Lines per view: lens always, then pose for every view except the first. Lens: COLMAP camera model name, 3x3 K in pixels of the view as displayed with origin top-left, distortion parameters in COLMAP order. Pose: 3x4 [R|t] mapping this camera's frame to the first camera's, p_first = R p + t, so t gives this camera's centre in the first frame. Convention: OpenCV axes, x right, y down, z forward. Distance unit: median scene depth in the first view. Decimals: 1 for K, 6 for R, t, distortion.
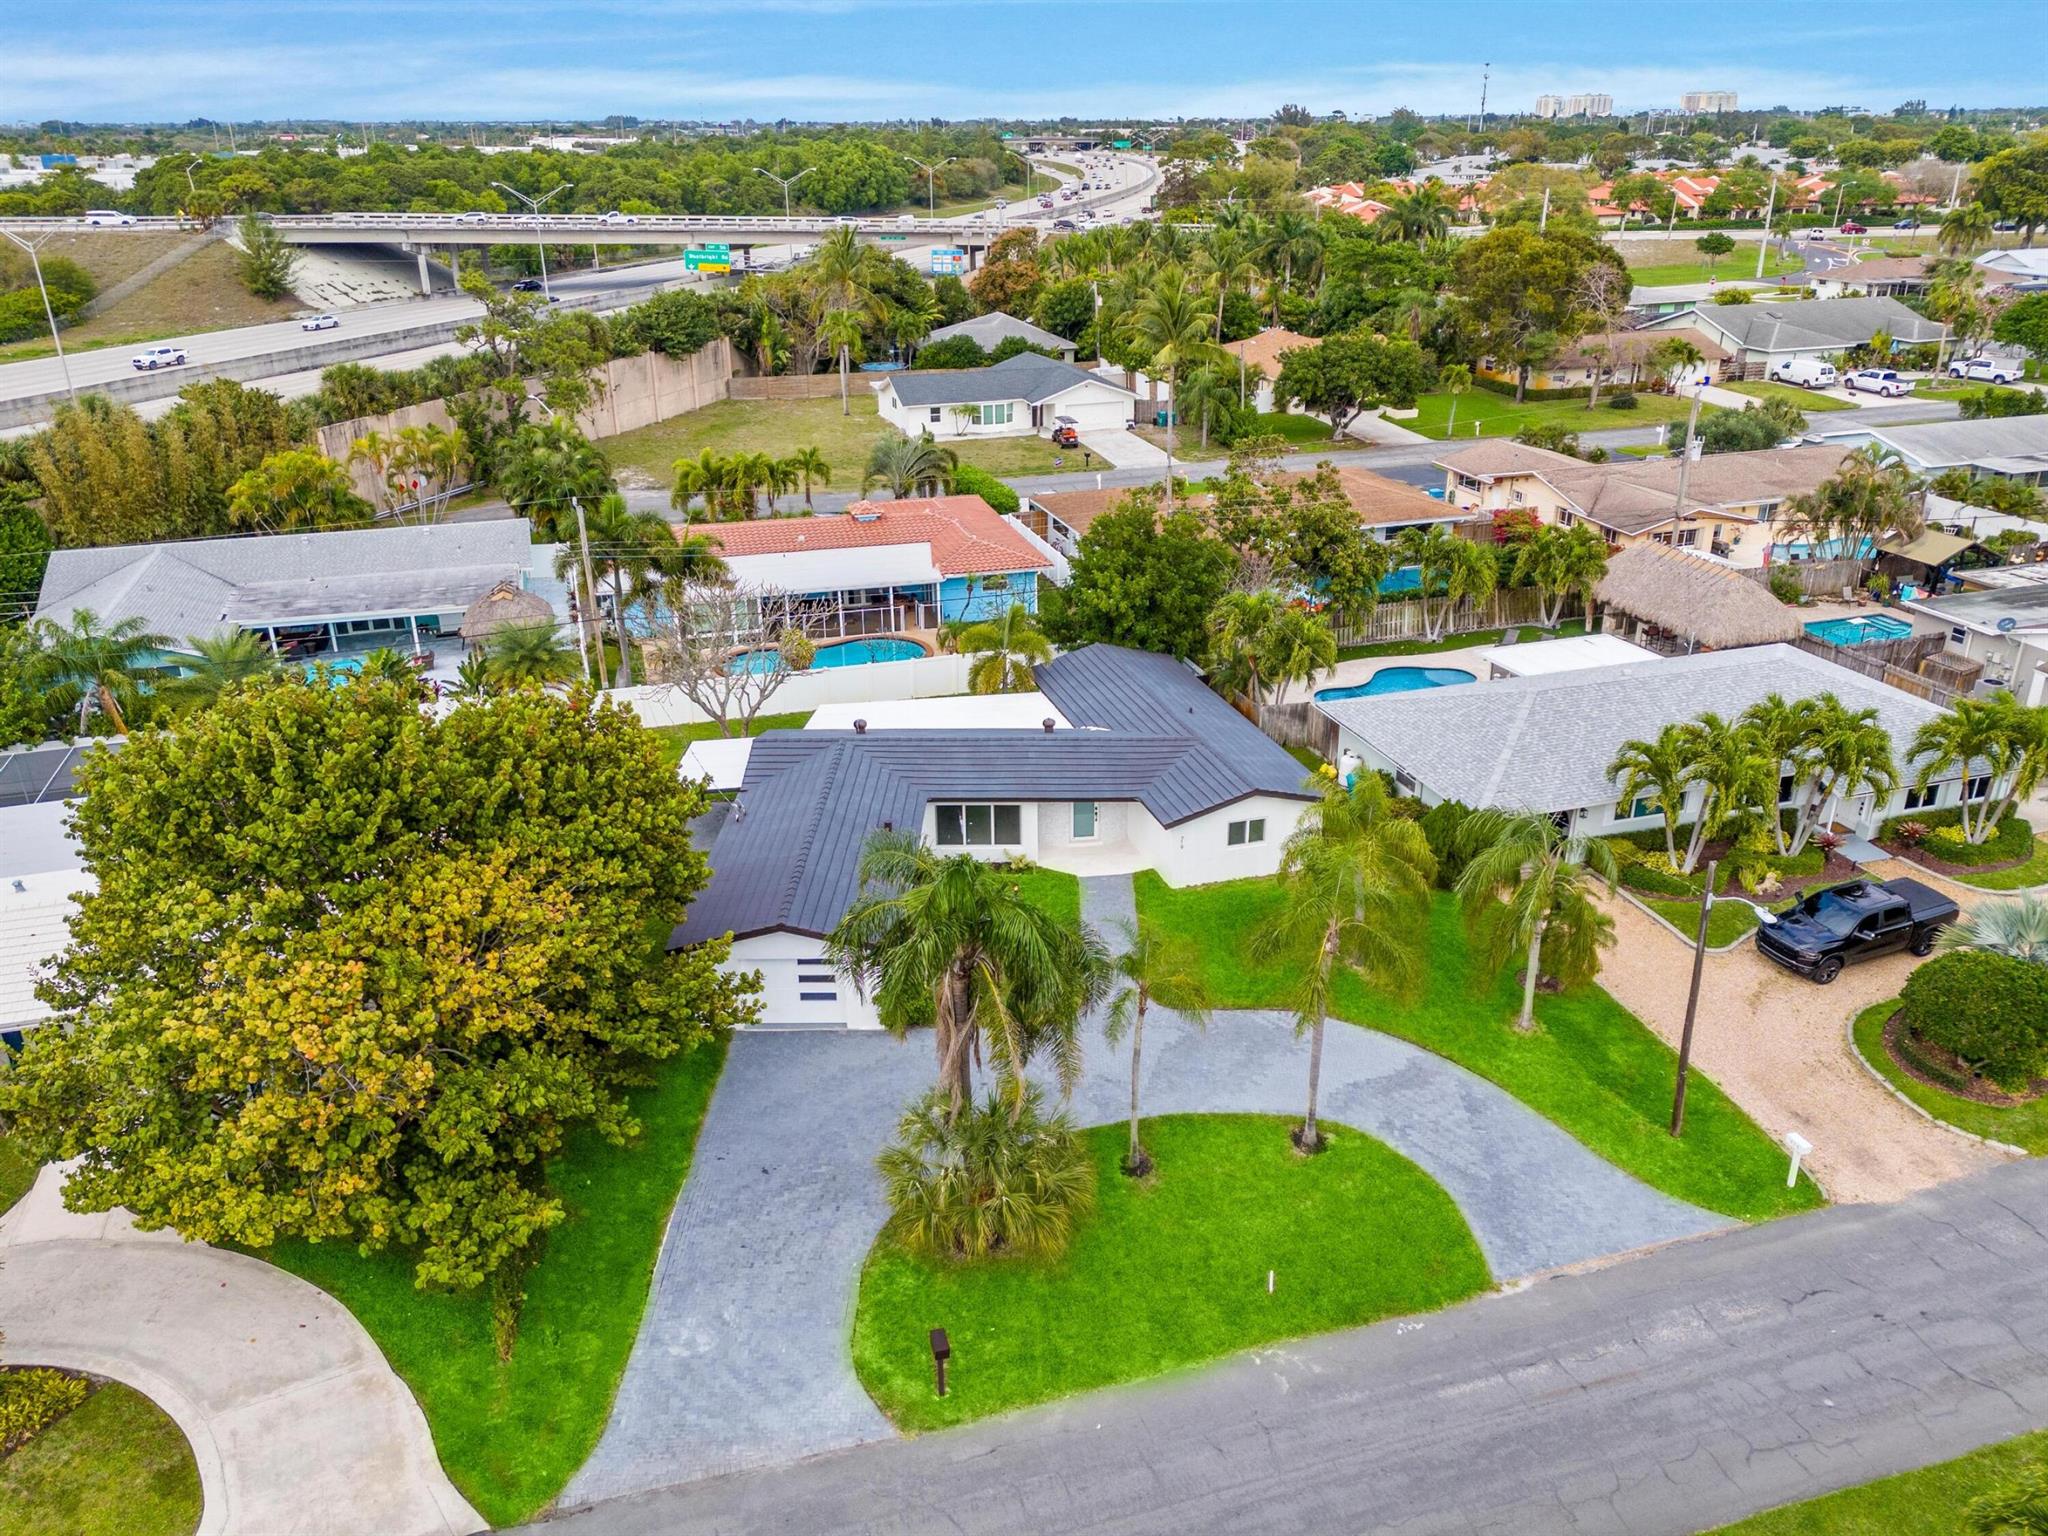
lens RADIAL K [[1510.7, 0, 1029.3], [0, 1510.7, 759.0], [0, 0, 1]] dist [0.088861, -0.074616]
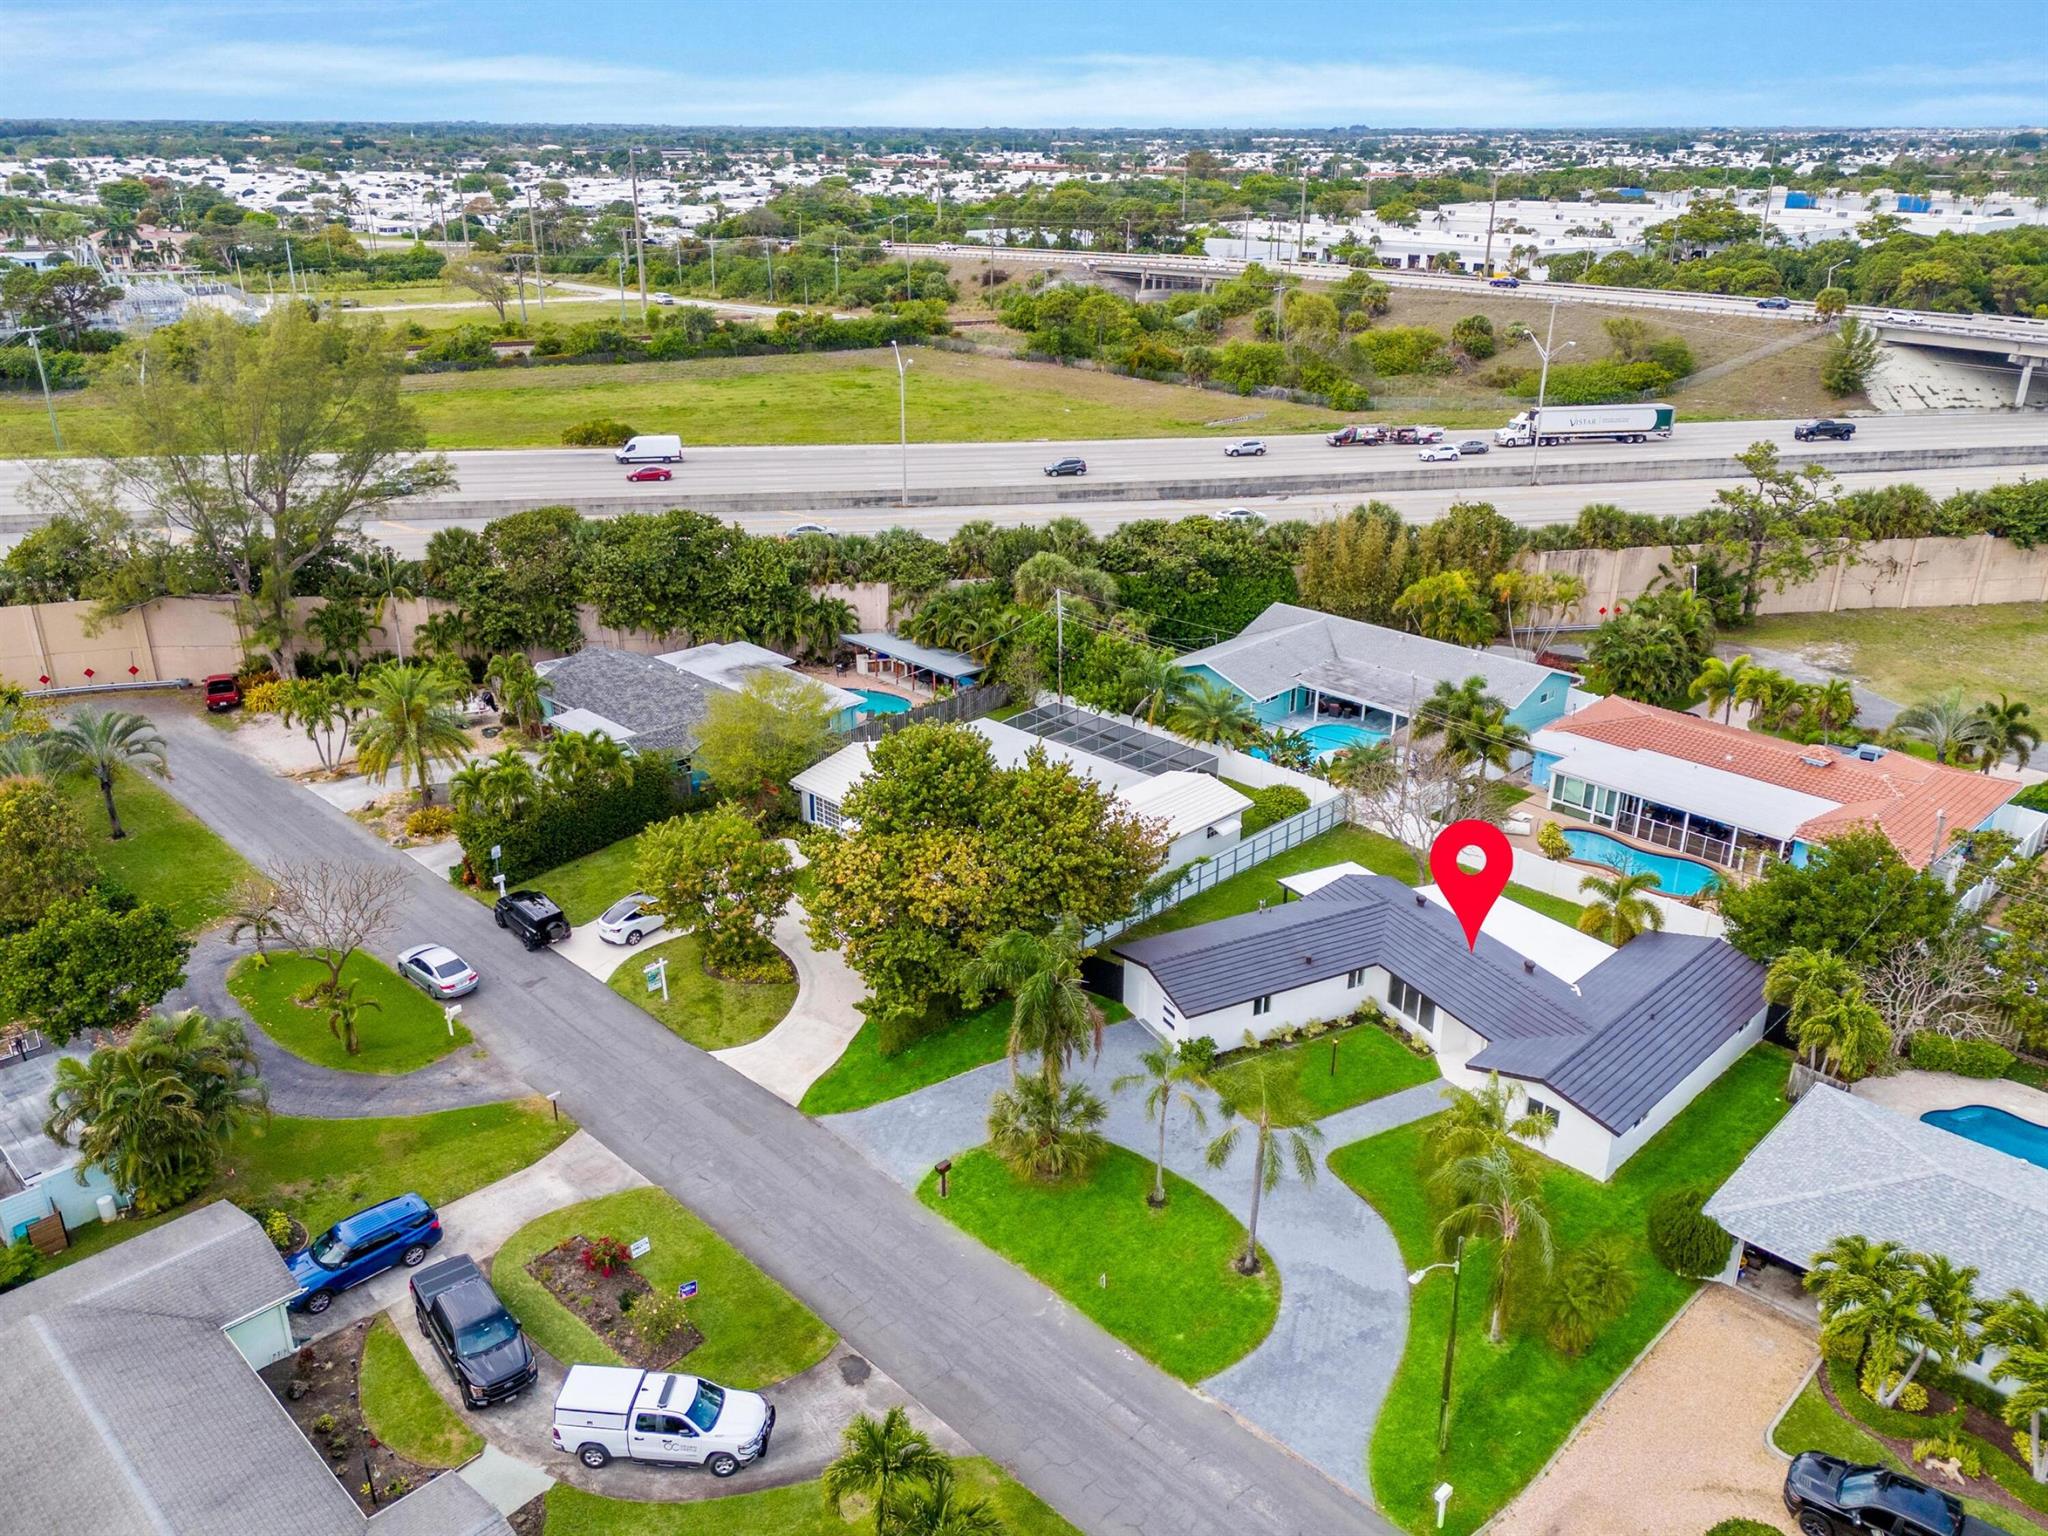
lens RADIAL K [[1527.3, 0, 1026.3], [0, 1527.3, 811.0], [0, 0, 1]] dist [0.184021, -0.339362]
pose [[0.469469, 0.369375, -0.801973, 0.663914], [-0.346650, 0.912467, 0.217341, -0.228717], [0.812055, 0.175970, 0.556419, -0.022841]]
